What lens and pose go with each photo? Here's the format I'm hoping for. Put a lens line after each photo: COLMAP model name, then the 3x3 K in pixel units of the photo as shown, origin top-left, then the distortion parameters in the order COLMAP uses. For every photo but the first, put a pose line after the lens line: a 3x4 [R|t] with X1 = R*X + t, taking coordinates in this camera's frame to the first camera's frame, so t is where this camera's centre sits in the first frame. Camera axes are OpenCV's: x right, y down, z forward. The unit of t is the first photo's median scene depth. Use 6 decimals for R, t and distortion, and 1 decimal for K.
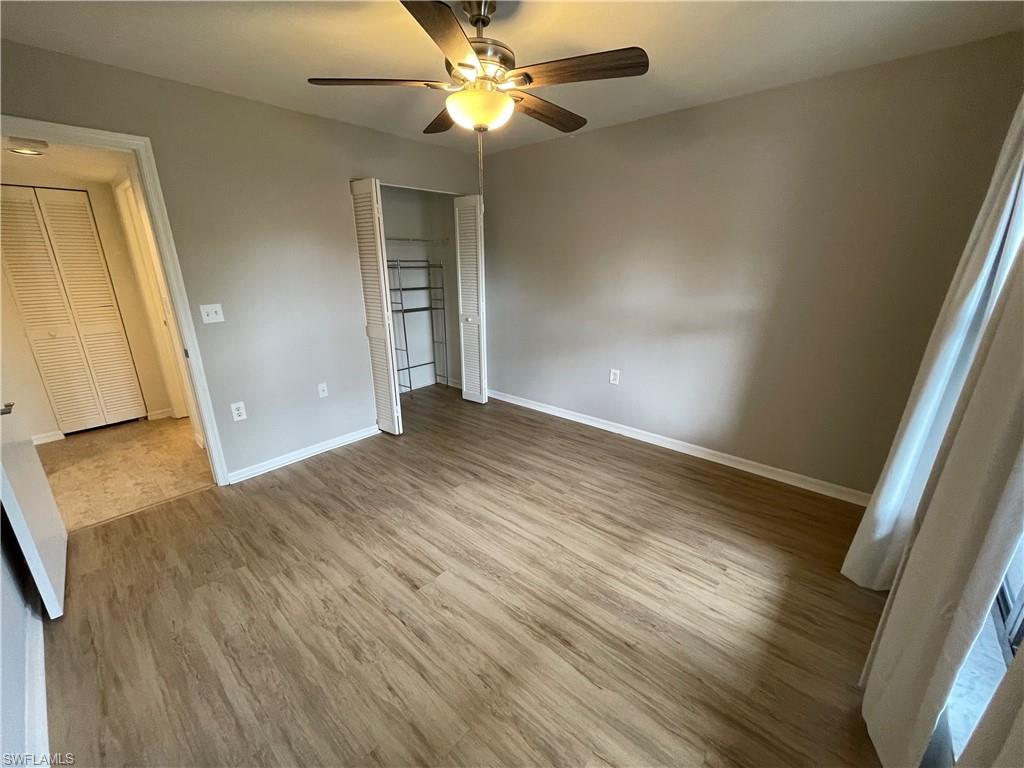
lens RADIAL K [[414.0, 0, 511.5], [0, 414.0, 387.0], [0, 0, 1]] dist [-0.005396, 0.000836]
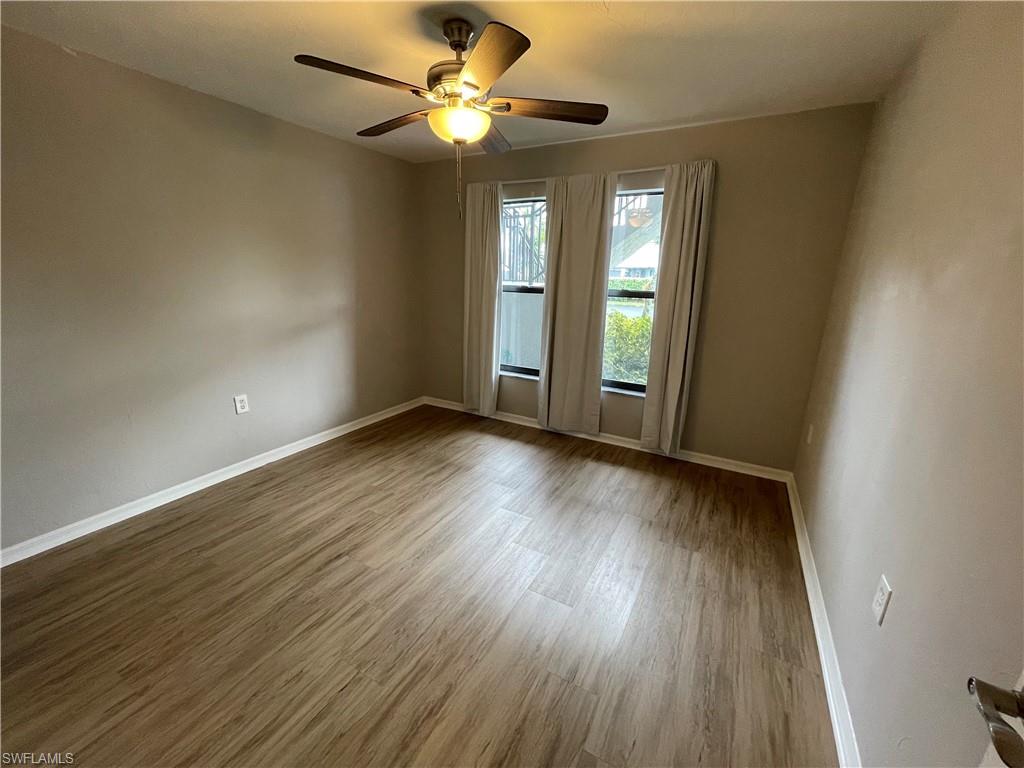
lens RADIAL K [[414.0, 0, 513.6], [0, 414.0, 380.7], [0, 0, 1]] dist [-0.005396, 0.000836]
pose [[-0.215487, -0.248178, 0.944443, -0.755001], [0.274043, 0.912930, 0.302423, -0.200562], [-0.937265, 0.323986, -0.128713, 0.705770]]
